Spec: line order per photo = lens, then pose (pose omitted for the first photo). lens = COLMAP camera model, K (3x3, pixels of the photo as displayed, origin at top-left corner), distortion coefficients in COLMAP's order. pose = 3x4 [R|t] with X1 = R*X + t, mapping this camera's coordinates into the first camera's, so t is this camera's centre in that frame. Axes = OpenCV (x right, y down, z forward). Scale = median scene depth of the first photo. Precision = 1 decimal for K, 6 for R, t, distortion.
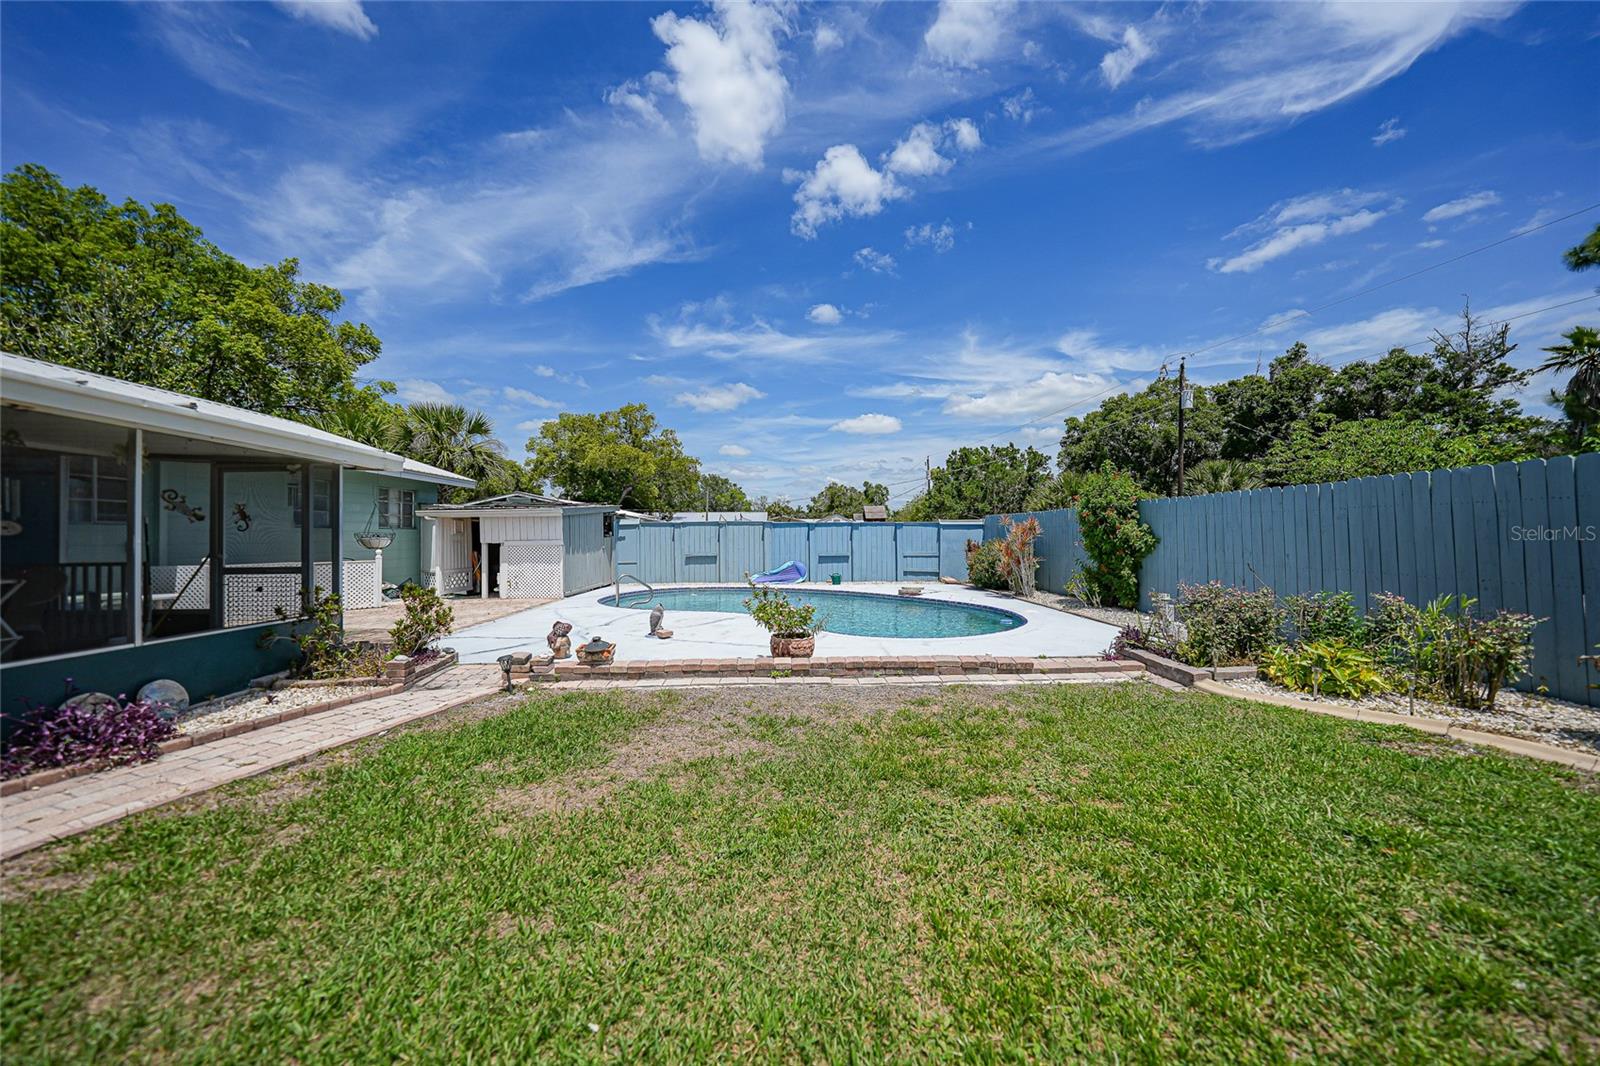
lens RADIAL K [[563.3, 0, 804.1], [0, 563.3, 531.8], [0, 0, 1]] dist [-0.024796, 0.006607]
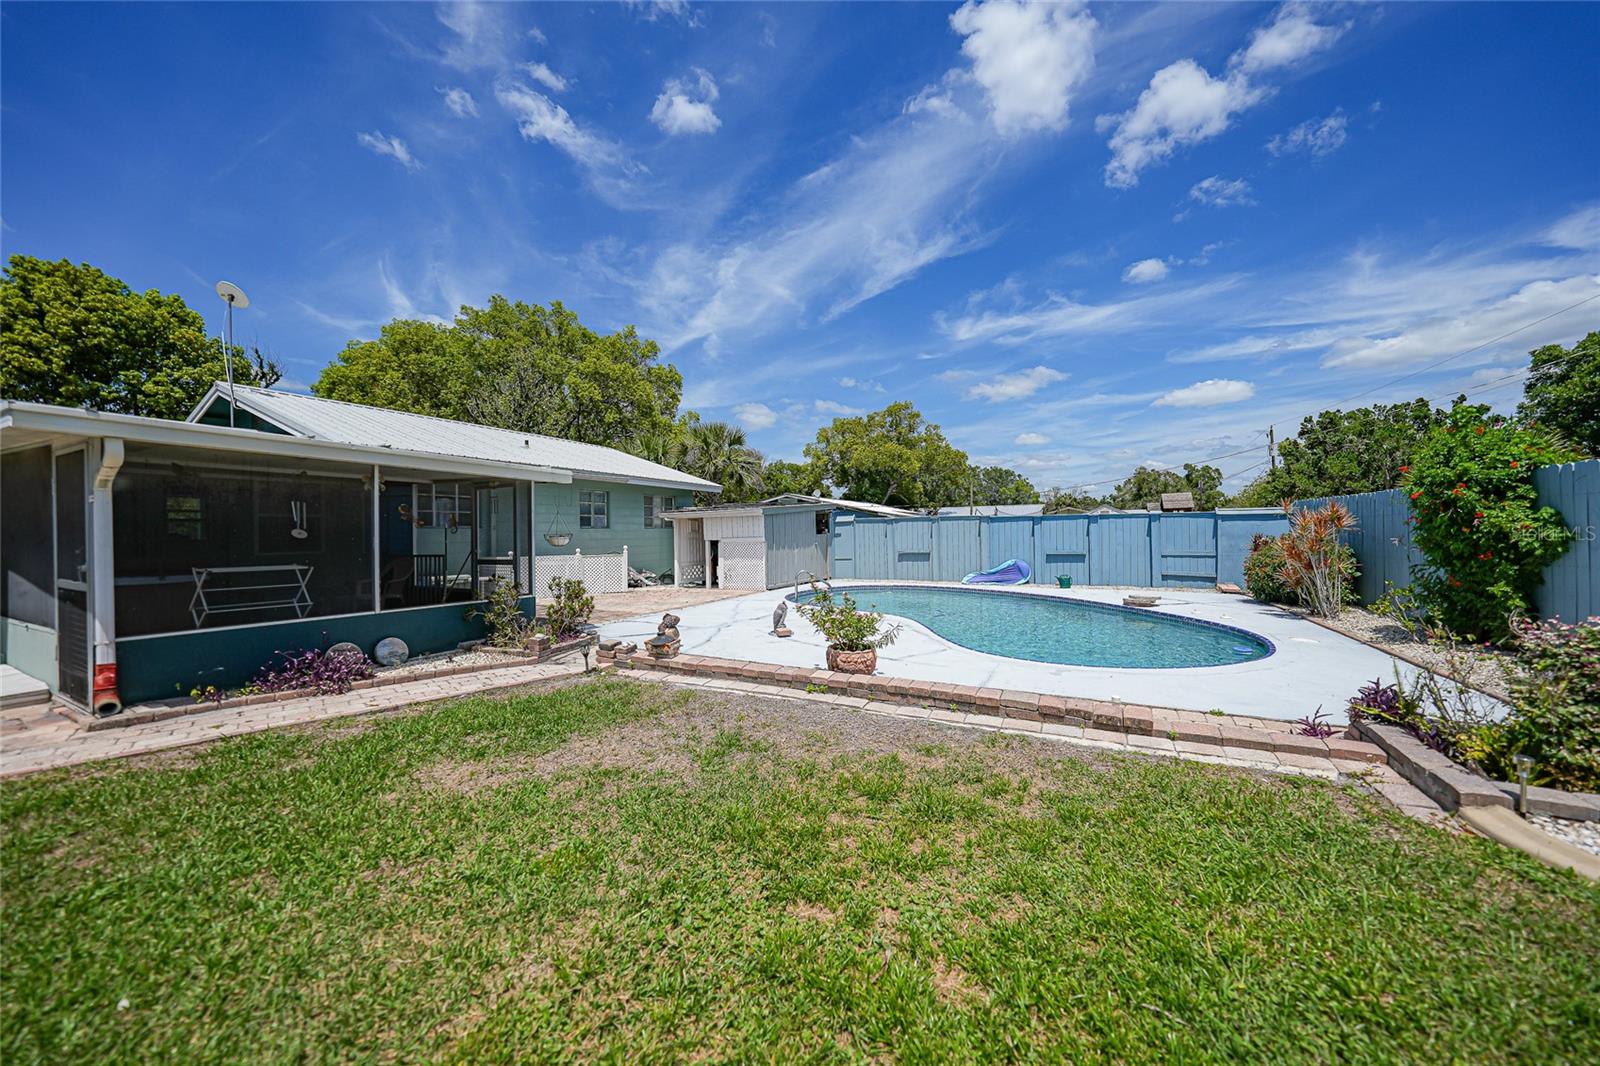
lens RADIAL K [[559.2, 0, 805.4], [0, 559.2, 534.6], [0, 0, 1]] dist [-0.025058, 0.006539]
pose [[0.869581, -0.005311, -0.493761, 0.055797], [0.012024, 0.999873, 0.010421, -0.000276], [0.493643, -0.014999, 0.869535, 0.032711]]
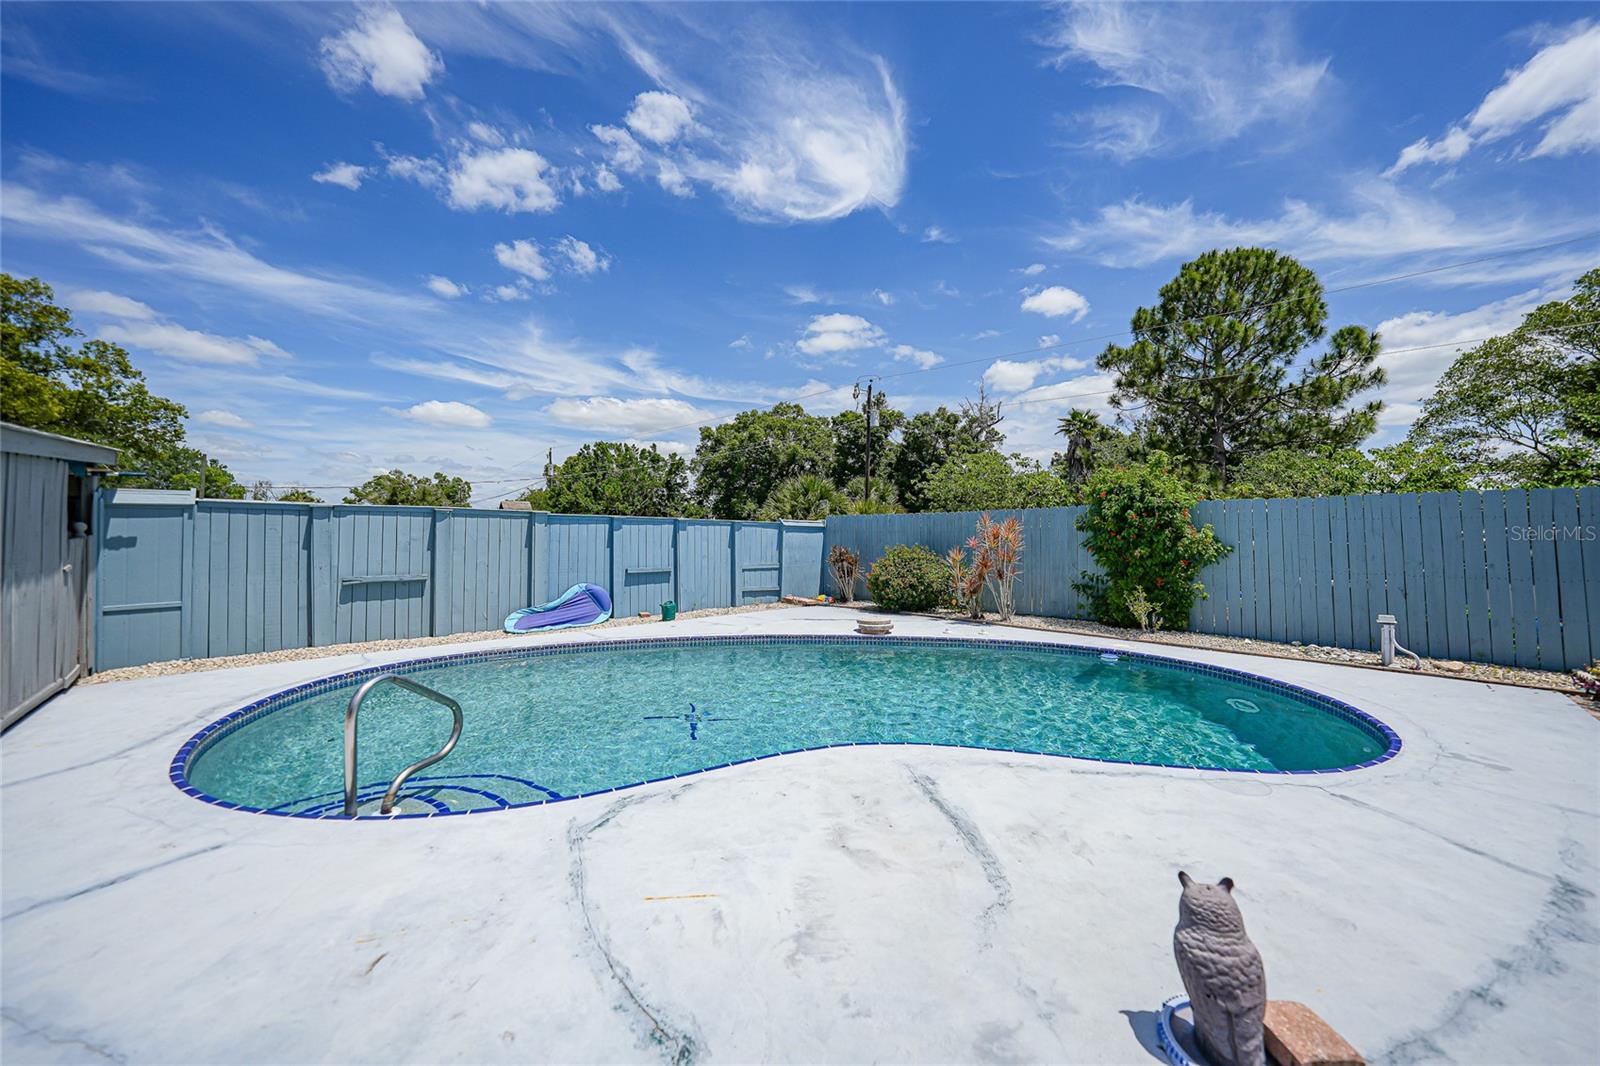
lens RADIAL K [[556.3, 0, 799.9], [0, 556.3, 543.0], [0, 0, 1]] dist [-0.017949, 0.006088]
pose [[0.740690, 0.005333, 0.671826, -0.102345], [-0.012009, 0.999914, 0.005302, 0.002343], [-0.671739, -0.011995, 0.740690, 0.193014]]
